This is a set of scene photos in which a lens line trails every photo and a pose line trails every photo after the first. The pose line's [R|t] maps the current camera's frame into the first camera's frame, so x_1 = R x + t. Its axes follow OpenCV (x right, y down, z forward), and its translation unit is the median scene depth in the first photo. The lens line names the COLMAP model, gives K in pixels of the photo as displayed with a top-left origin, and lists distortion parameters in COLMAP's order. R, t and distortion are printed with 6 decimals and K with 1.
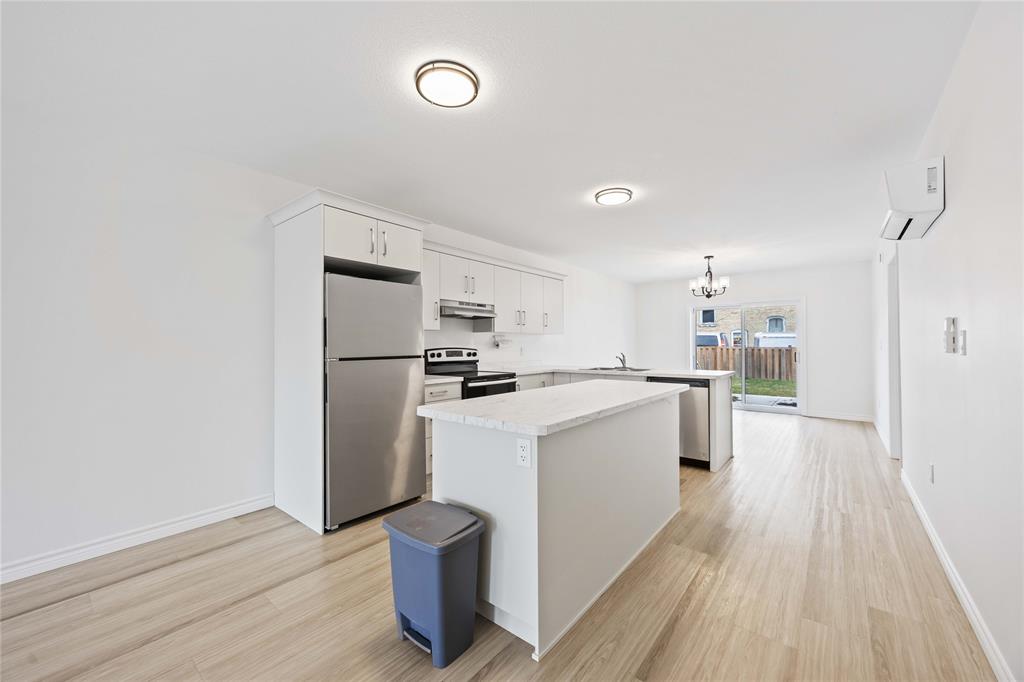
lens RADIAL K [[393.0, 0, 515.6], [0, 393.0, 340.3], [0, 0, 1]] dist [0.000038, -0.000061]
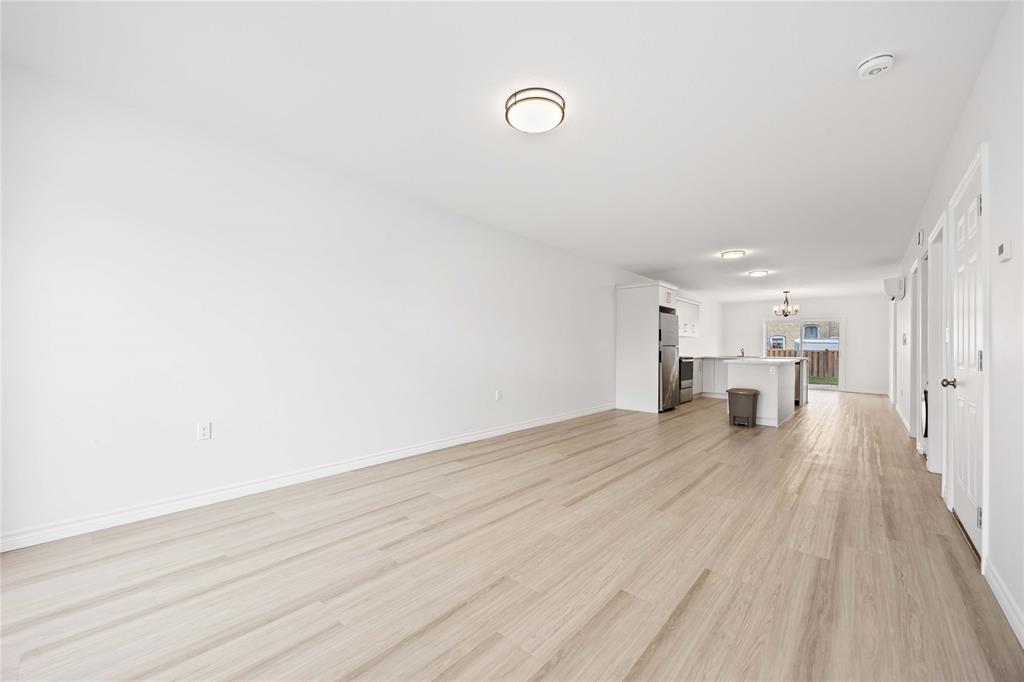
lens RADIAL K [[393.6, 0, 514.8], [0, 393.6, 344.6], [0, 0, 1]] dist [-0.002258, 0.000001]
pose [[0.998895, 0.016044, -0.044182, -0.680099], [-0.015824, 0.999861, 0.005313, 0.022393], [0.044261, -0.004608, 0.999009, -0.835112]]
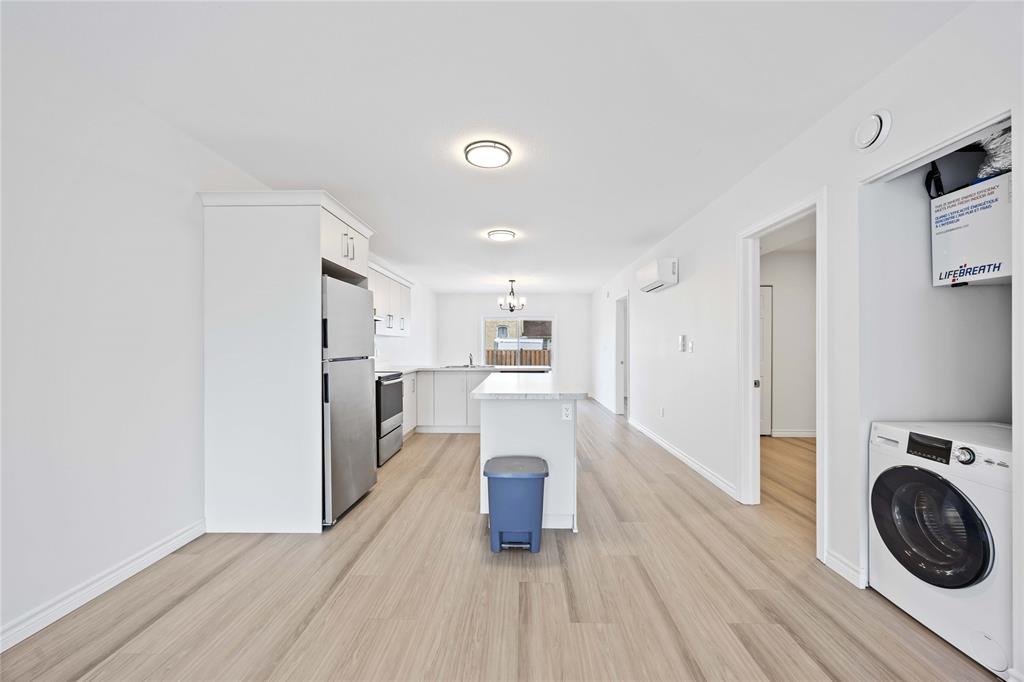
lens RADIAL K [[393.6, 0, 514.8], [0, 393.6, 344.6], [0, 0, 1]] dist [-0.002258, 0.000001]
pose [[0.786338, 0.008947, 0.617731, -0.372812], [-0.011440, 0.999935, 0.000081, 0.001790], [-0.617690, -0.007131, 0.786389, -0.051420]]
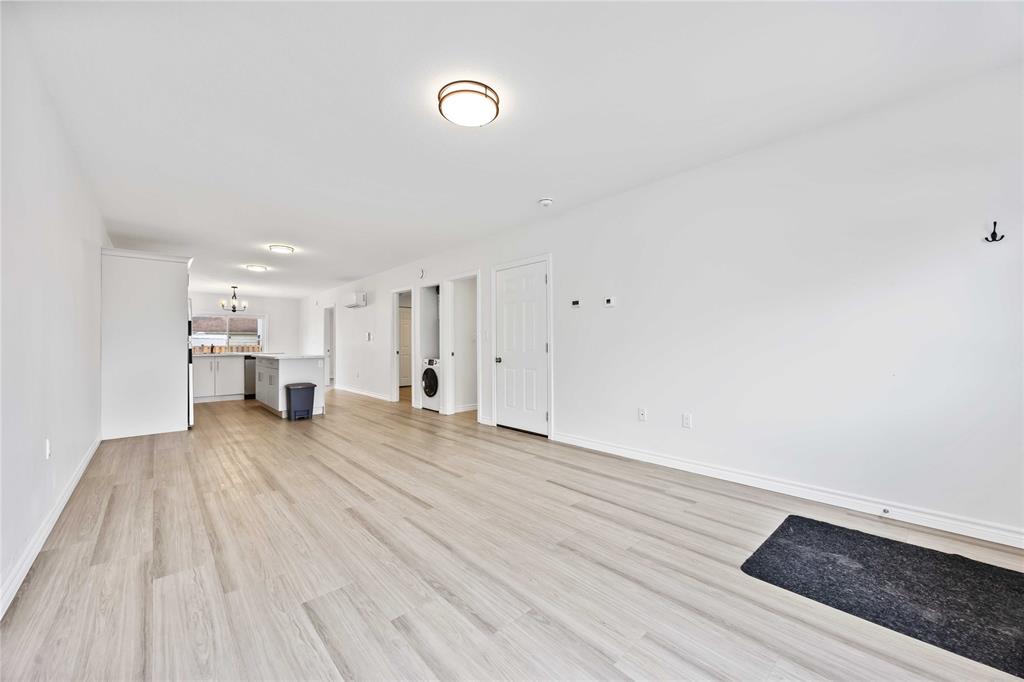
lens RADIAL K [[393.6, 0, 514.8], [0, 393.6, 344.6], [0, 0, 1]] dist [-0.002258, 0.000001]
pose [[0.147612, 0.004082, 0.989037, -1.137163], [-0.007339, 0.999968, -0.003032, 0.029639], [-0.989018, -0.006811, 0.147637, -0.476052]]
